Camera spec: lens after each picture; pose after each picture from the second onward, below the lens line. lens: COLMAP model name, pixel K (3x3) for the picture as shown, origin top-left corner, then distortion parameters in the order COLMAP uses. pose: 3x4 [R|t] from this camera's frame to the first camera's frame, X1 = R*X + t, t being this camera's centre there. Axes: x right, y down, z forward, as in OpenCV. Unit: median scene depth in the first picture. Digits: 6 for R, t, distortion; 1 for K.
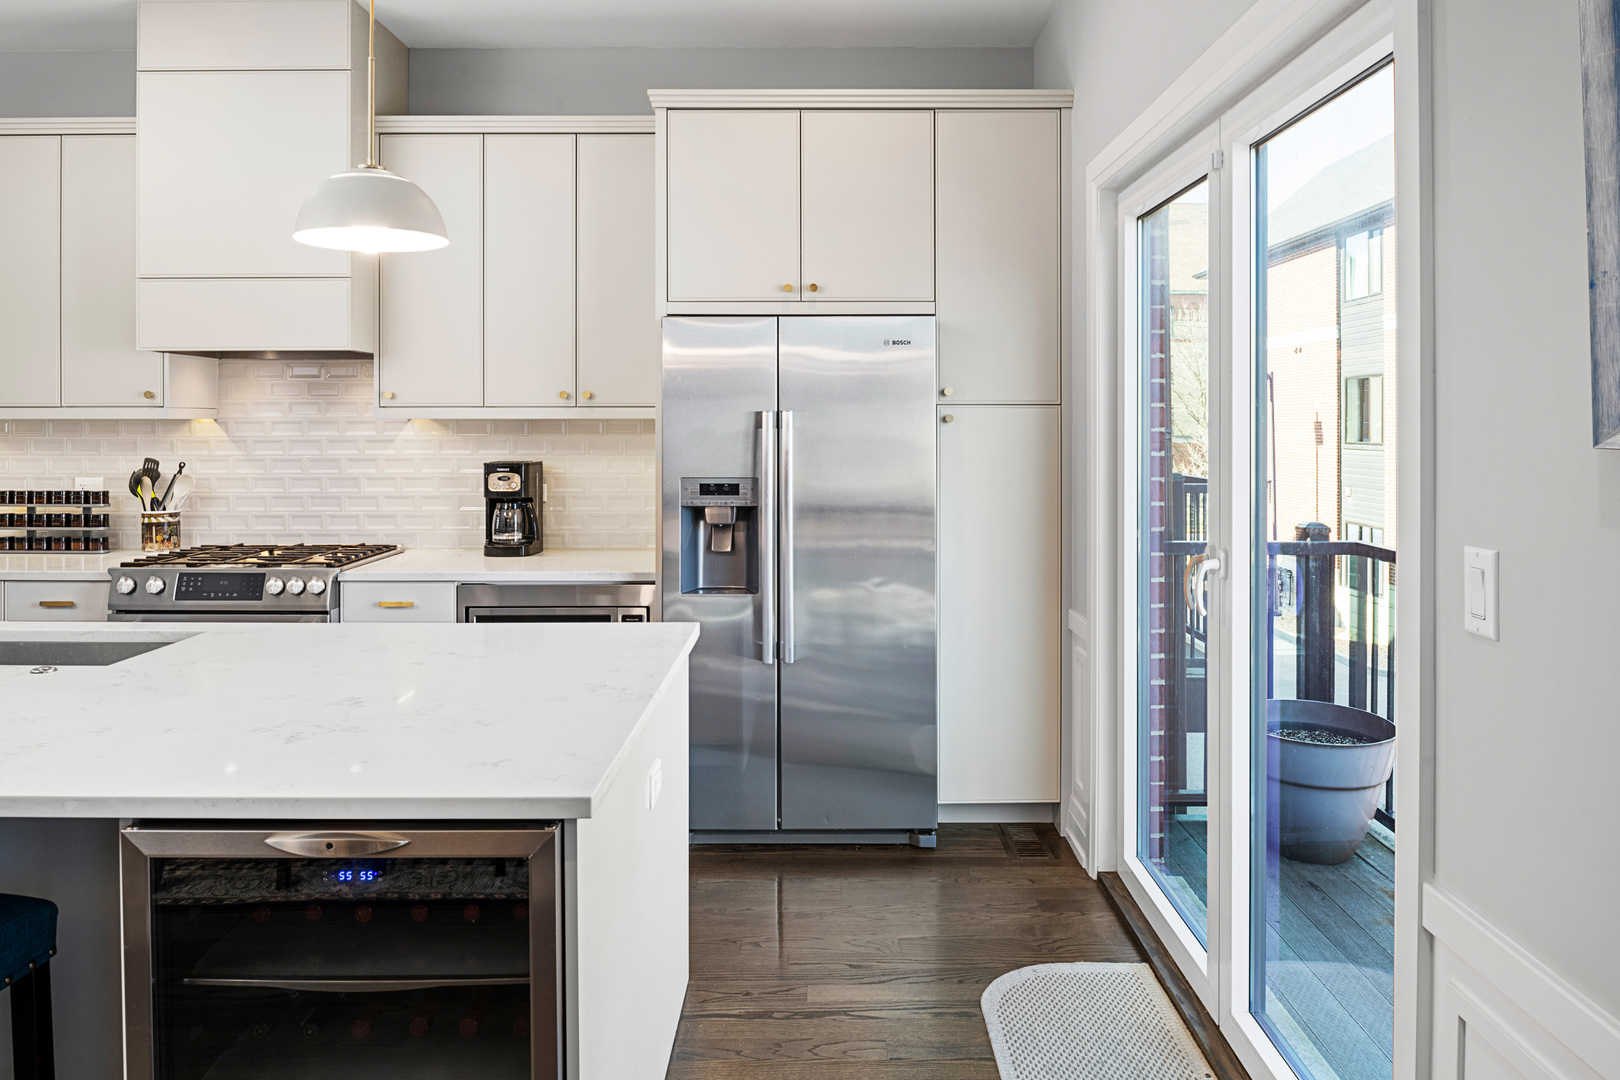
lens RADIAL K [[1112.5, 0, 829.7], [0, 1112.5, 423.2], [0, 0, 1]] dist [-0.011680, -0.004526]
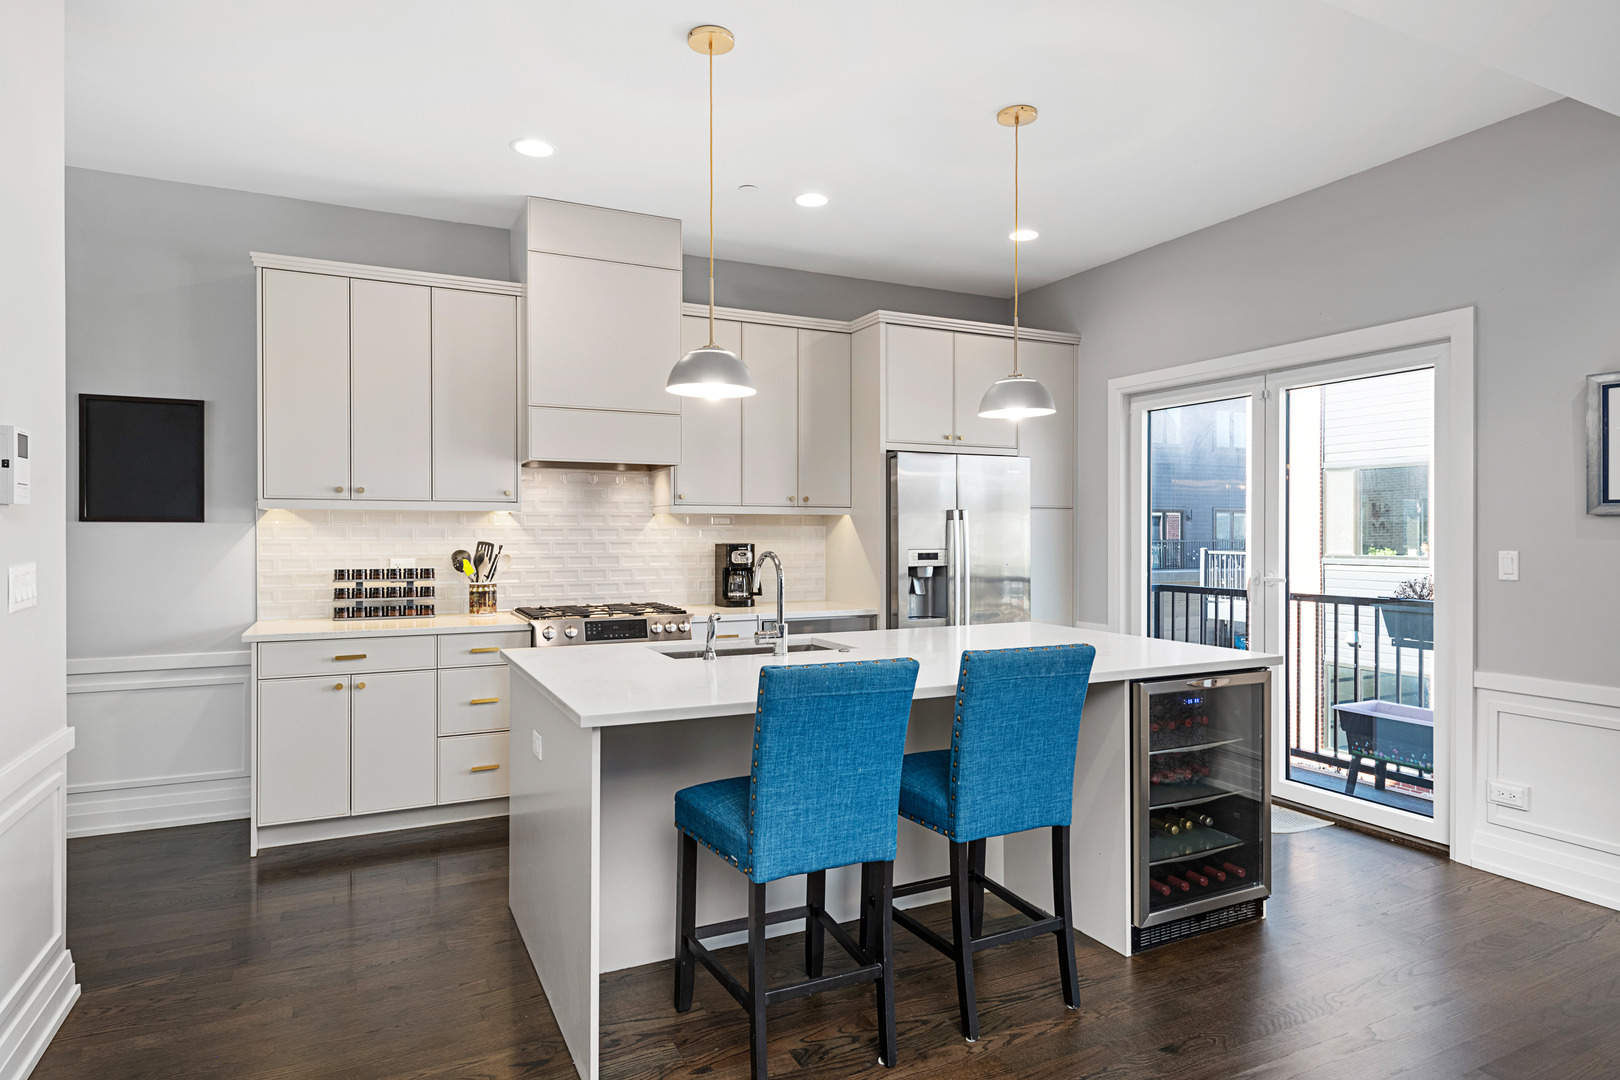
lens RADIAL K [[922.5, 0, 812.7], [0, 922.5, 536.1], [0, 0, 1]] dist [0.020817, -0.015714]
pose [[0.898870, 0.000009, 0.438215, -0.842361], [-0.000791, 0.999998, 0.001601, 0.026209], [-0.438214, -0.001786, 0.898869, -0.166573]]
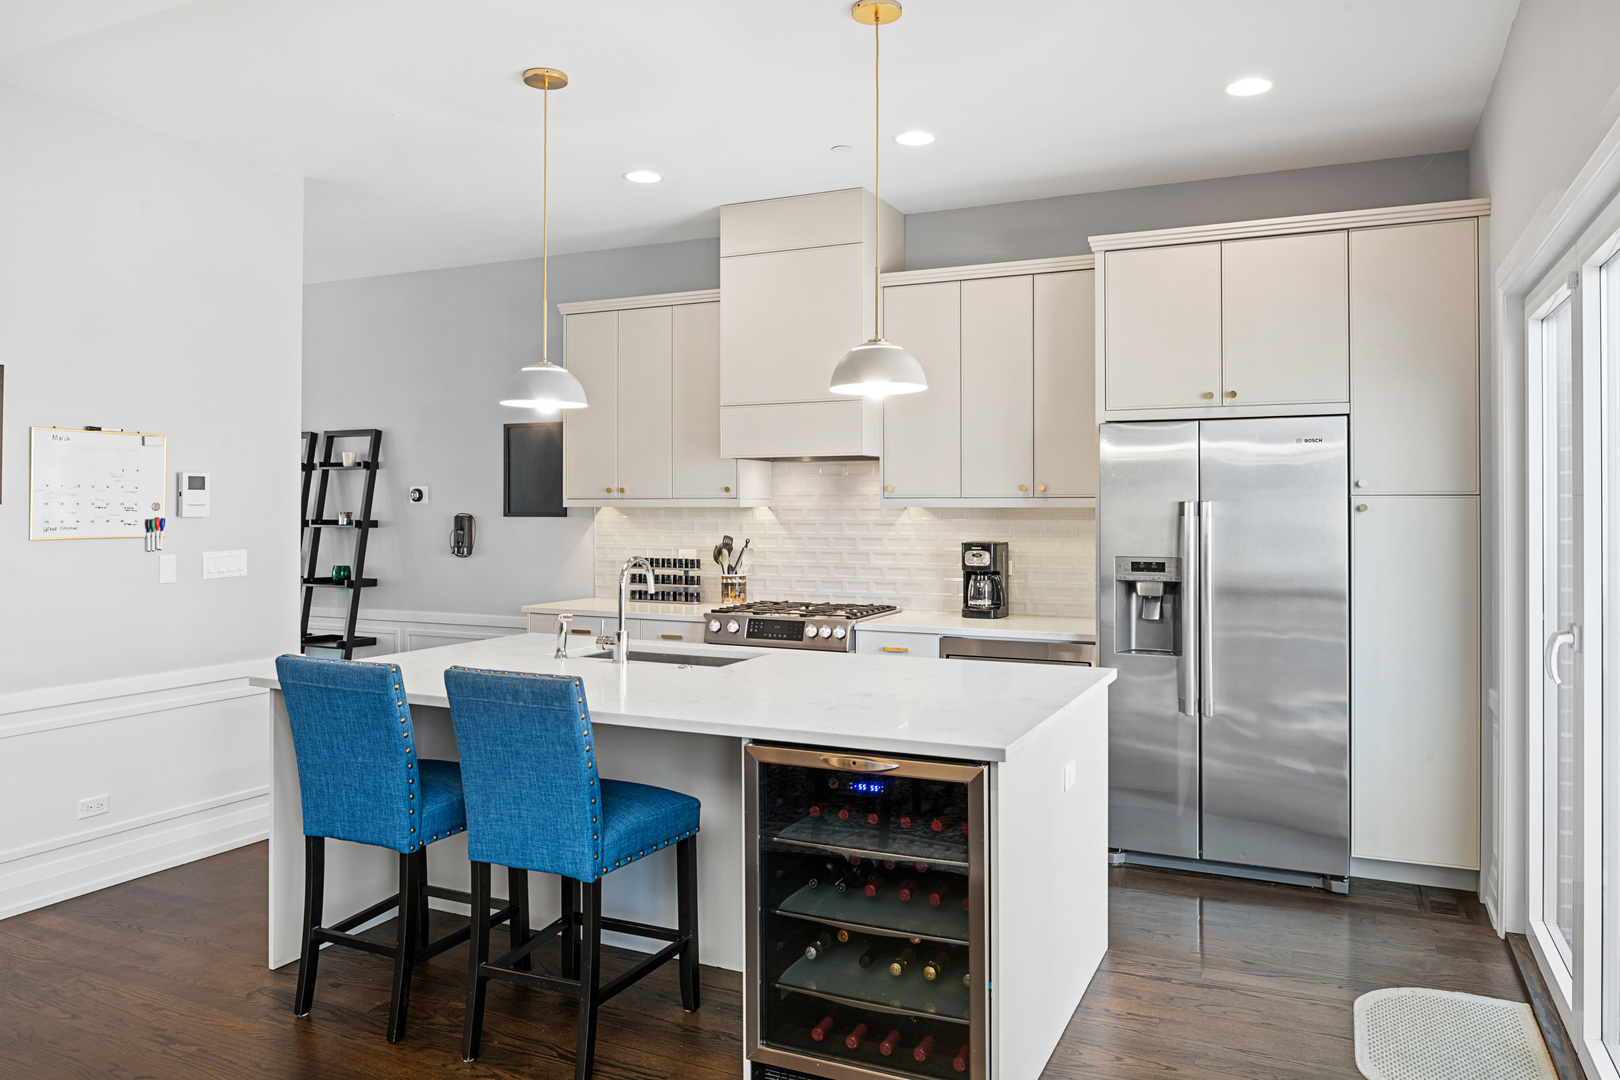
lens RADIAL K [[1121.7, 0, 822.3], [0, 1121.7, 496.2], [0, 0, 1]] dist [-0.010769, -0.003919]
pose [[0.904508, -0.003164, -0.426445, 0.095309], [-0.001318, 0.999947, -0.010214, -0.003608], [0.426455, 0.009801, 0.904456, -0.232907]]
